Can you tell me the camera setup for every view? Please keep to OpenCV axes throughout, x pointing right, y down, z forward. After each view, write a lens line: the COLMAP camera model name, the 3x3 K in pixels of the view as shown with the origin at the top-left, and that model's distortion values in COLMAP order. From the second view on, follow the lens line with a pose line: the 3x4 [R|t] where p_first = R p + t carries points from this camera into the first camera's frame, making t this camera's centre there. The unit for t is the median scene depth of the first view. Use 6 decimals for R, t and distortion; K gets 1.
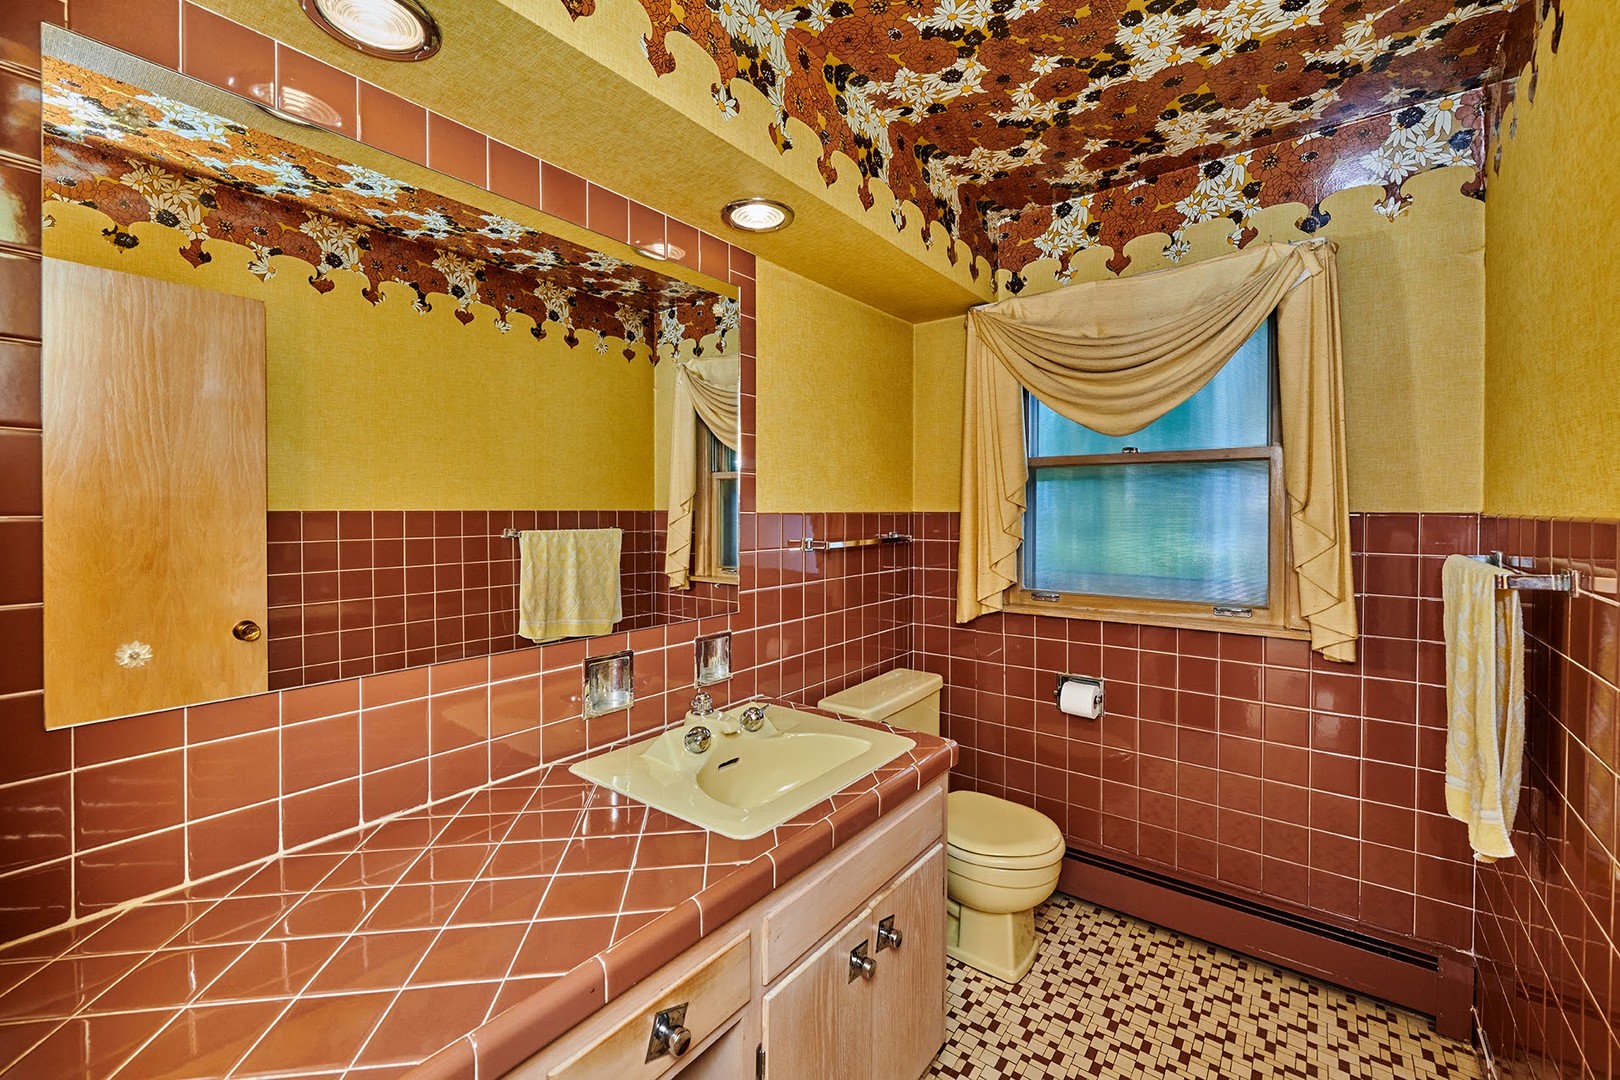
lens RADIAL K [[651.2, 0, 812.8], [0, 651.2, 514.9], [0, 0, 1]] dist [0.001141, 0.000197]
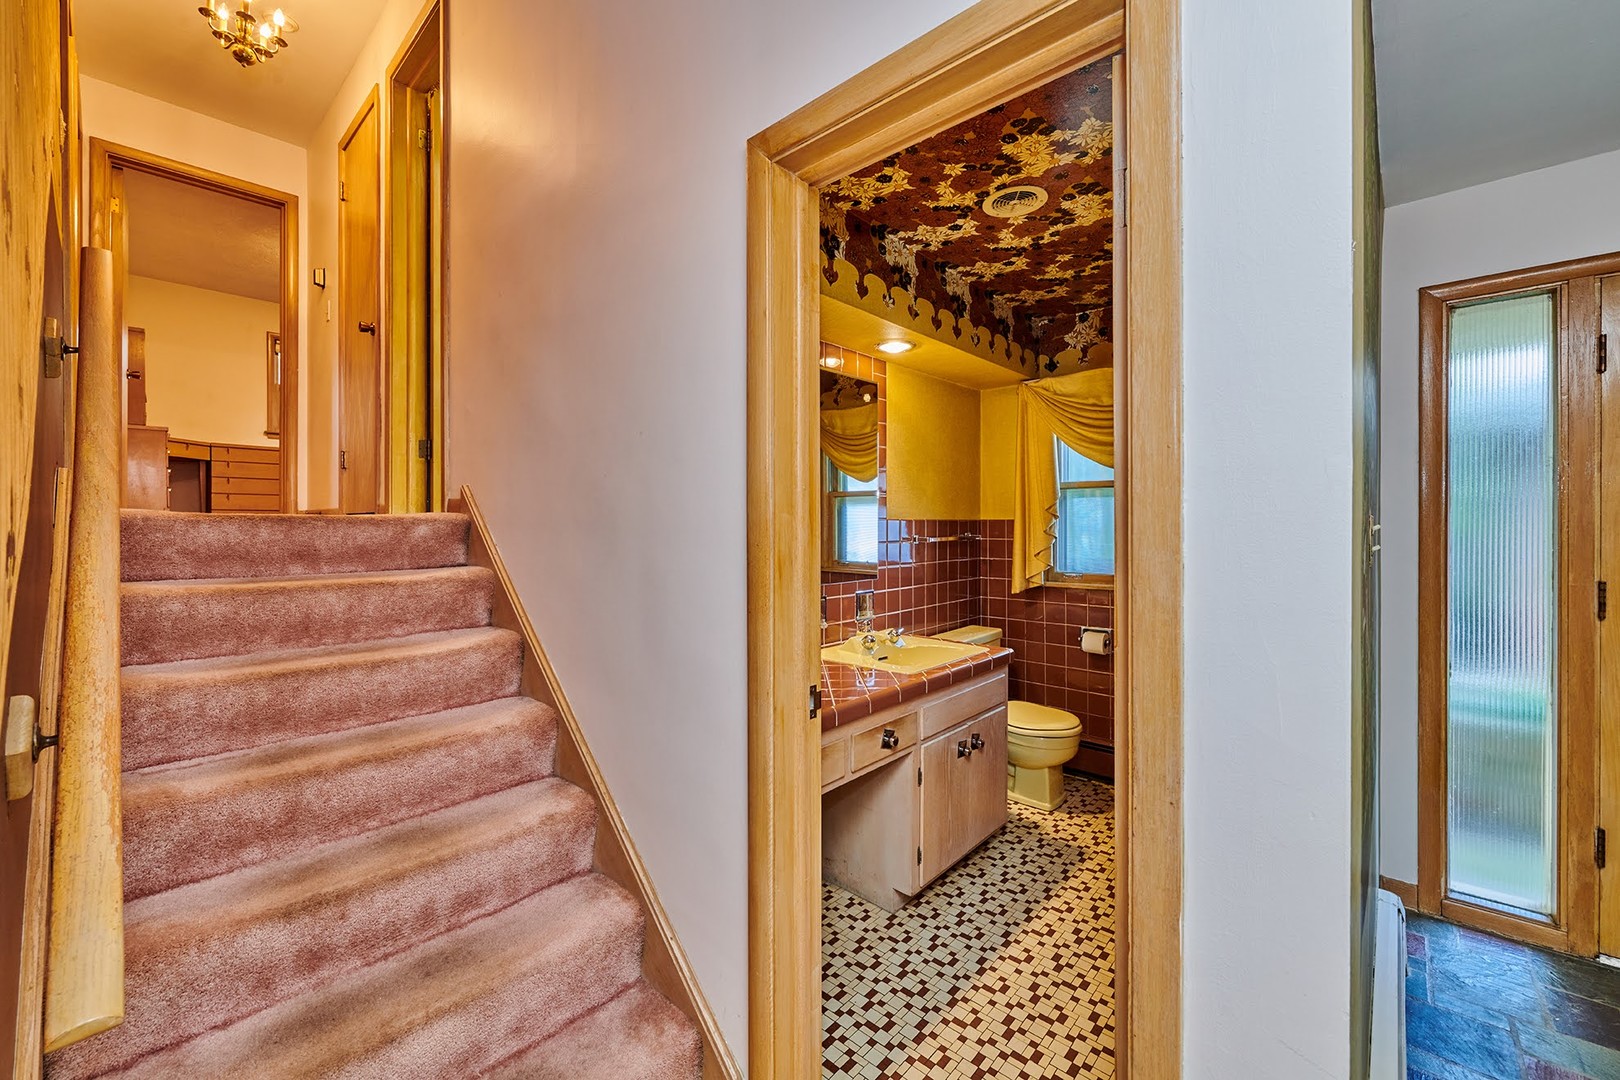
lens RADIAL K [[651.2, 0, 812.8], [0, 651.2, 514.9], [0, 0, 1]] dist [0.001141, 0.000197]
pose [[0.997392, 0.001589, -0.072164, -0.150803], [-0.002972, 0.999814, -0.019063, 0.018526], [0.072120, 0.019228, 0.997211, -0.626301]]
